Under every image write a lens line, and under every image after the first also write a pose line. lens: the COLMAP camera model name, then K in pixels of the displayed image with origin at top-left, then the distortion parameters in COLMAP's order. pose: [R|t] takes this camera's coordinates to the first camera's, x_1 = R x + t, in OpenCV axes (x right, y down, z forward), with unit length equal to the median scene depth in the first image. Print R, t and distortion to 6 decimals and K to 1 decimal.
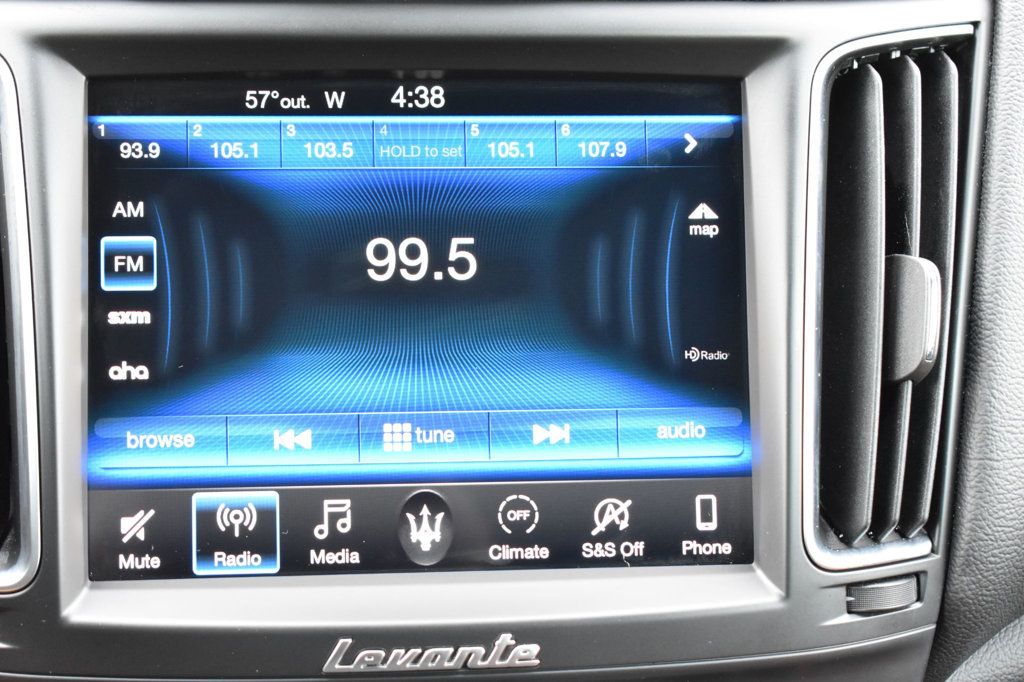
lens RADIAL K [[2065.1, 0, 510.0], [0, 2065.1, 331.9], [0, 0, 1]] dist [0.034373, 0.000000]
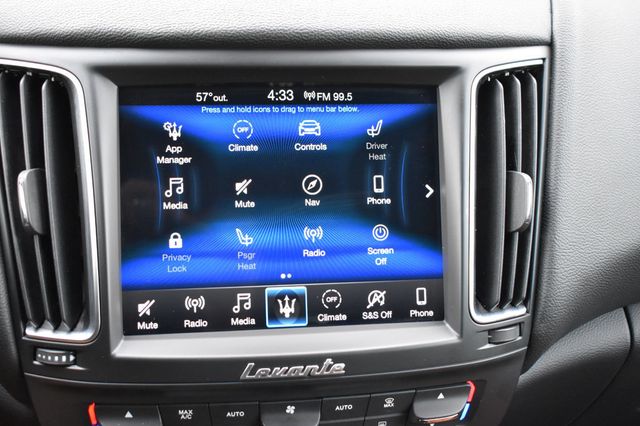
lens RADIAL K [[903.4, 0, 320.4], [0, 903.4, 213.3], [0, 0, 1]] dist [-0.040597, 0.000000]
pose [[0.998125, -0.008541, 0.060602, -0.060826], [0.006091, 0.999161, 0.040507, -0.033446], [-0.060897, -0.040062, 0.997340, 0.105943]]
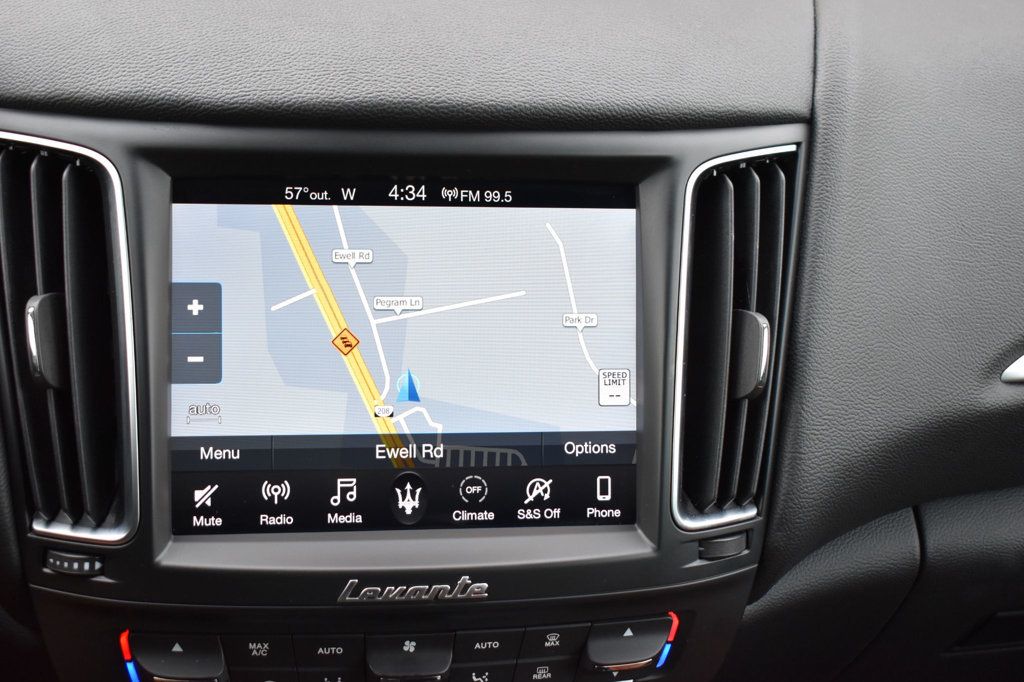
lens RADIAL K [[1525.8, 0, 515.4], [0, 1525.8, 341.9], [0, 0, 1]] dist [-0.036160, 0.000000]
pose [[0.997959, 0.017578, 0.061393, -0.033544], [-0.021885, 0.997293, 0.070203, -0.087766], [-0.059993, -0.071403, 0.995642, -0.044737]]
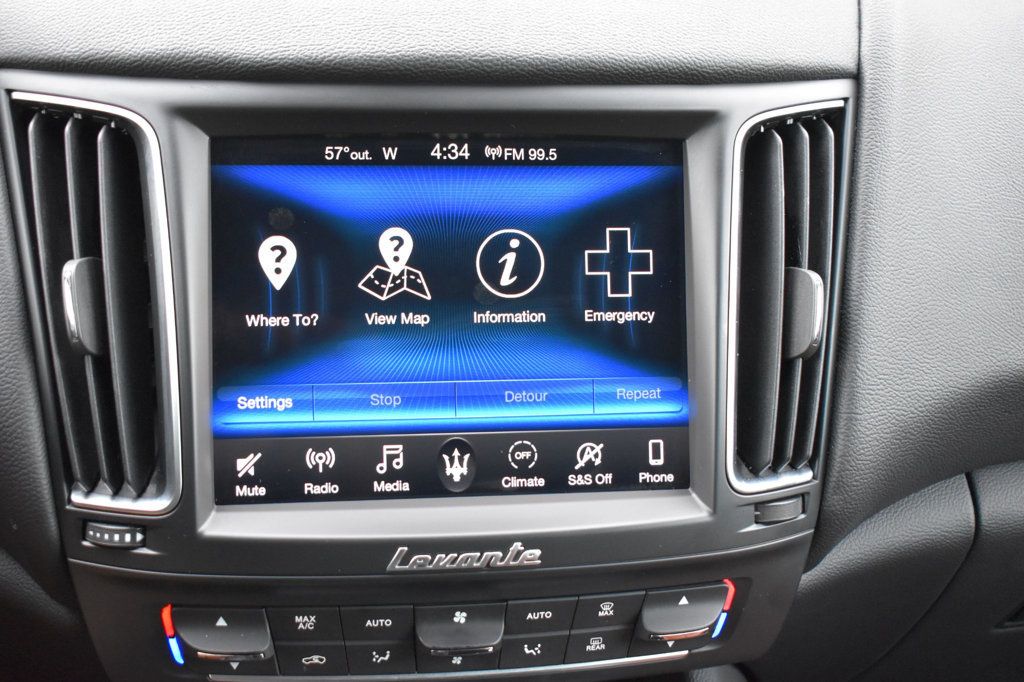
lens RADIAL K [[1525.8, 0, 515.5], [0, 1525.8, 338.5], [0, 0, 1]] dist [-0.036160, 0.000000]
pose [[0.998129, 0.001541, 0.061118, -0.063549], [-0.004810, 0.998563, 0.053381, -0.044427], [-0.060948, -0.053576, 0.996702, -0.018256]]
